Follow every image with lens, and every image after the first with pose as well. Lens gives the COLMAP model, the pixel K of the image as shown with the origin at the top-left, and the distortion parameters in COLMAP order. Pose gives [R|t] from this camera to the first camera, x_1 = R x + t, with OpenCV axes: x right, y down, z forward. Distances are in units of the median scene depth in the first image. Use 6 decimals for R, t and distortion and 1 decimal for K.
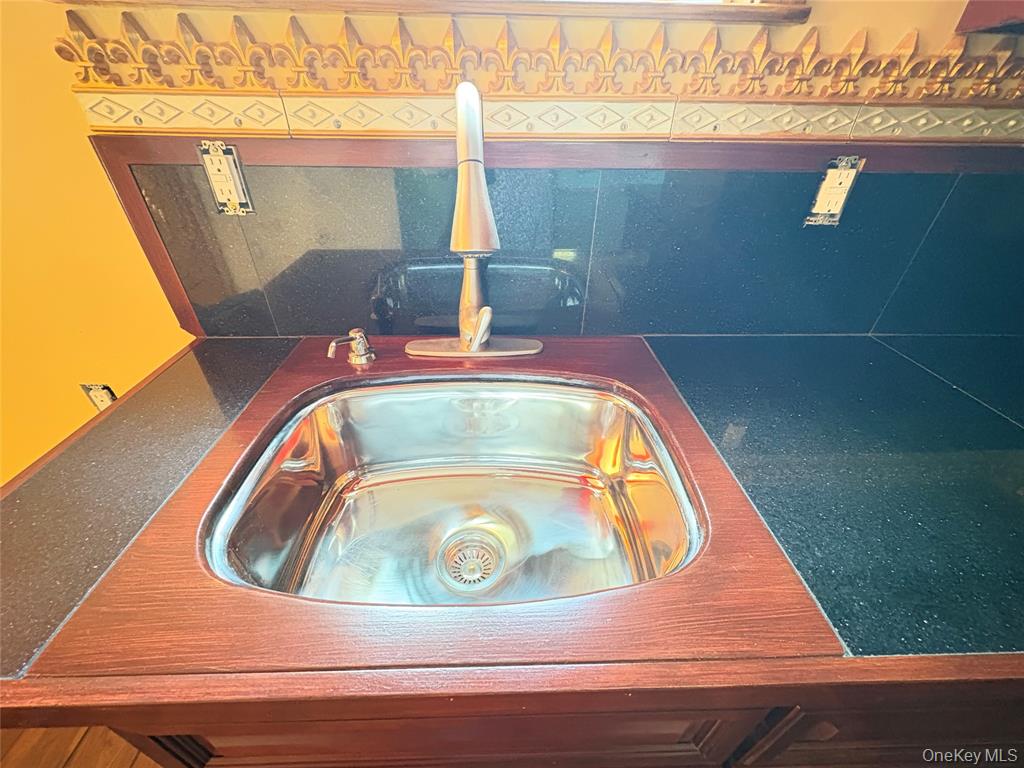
lens RADIAL K [[410.1, 0, 510.9], [0, 410.1, 384.3], [0, 0, 1]] dist [-0.002489, 0.000722]
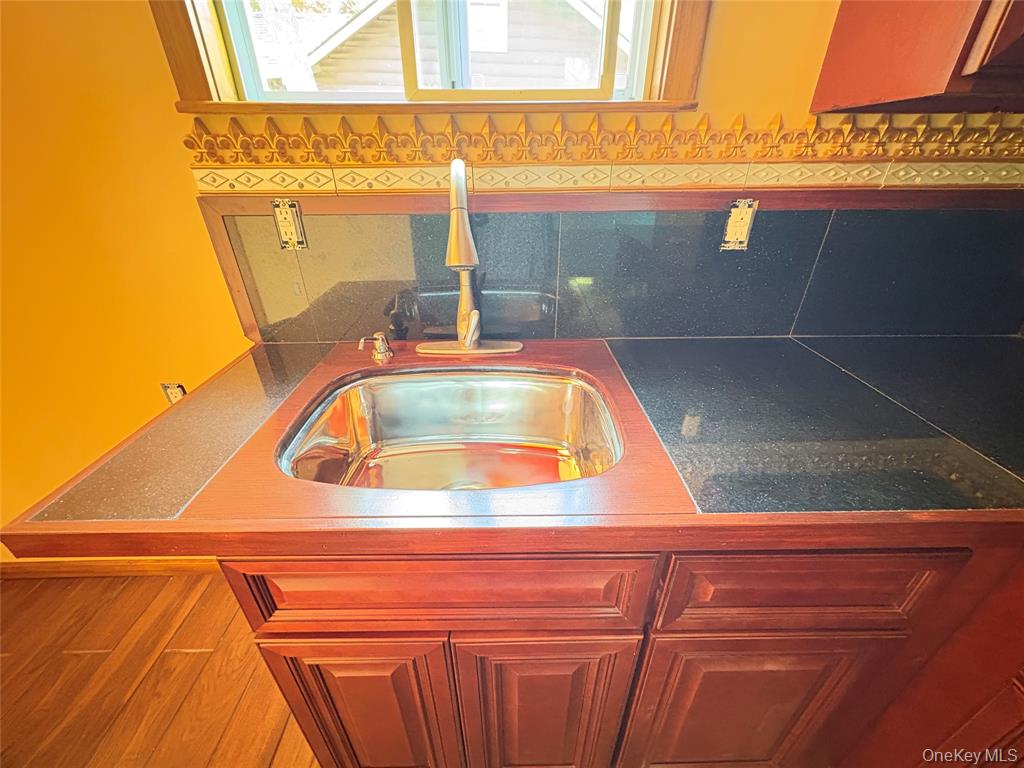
lens RADIAL K [[410.1, 0, 510.1], [0, 410.1, 384.2], [0, 0, 1]] dist [-0.002489, 0.000722]
pose [[0.999496, -0.007642, -0.030825, 0.093469], [0.004789, 0.995786, -0.091579, 0.174454], [0.031395, 0.091385, 0.995321, -0.319492]]
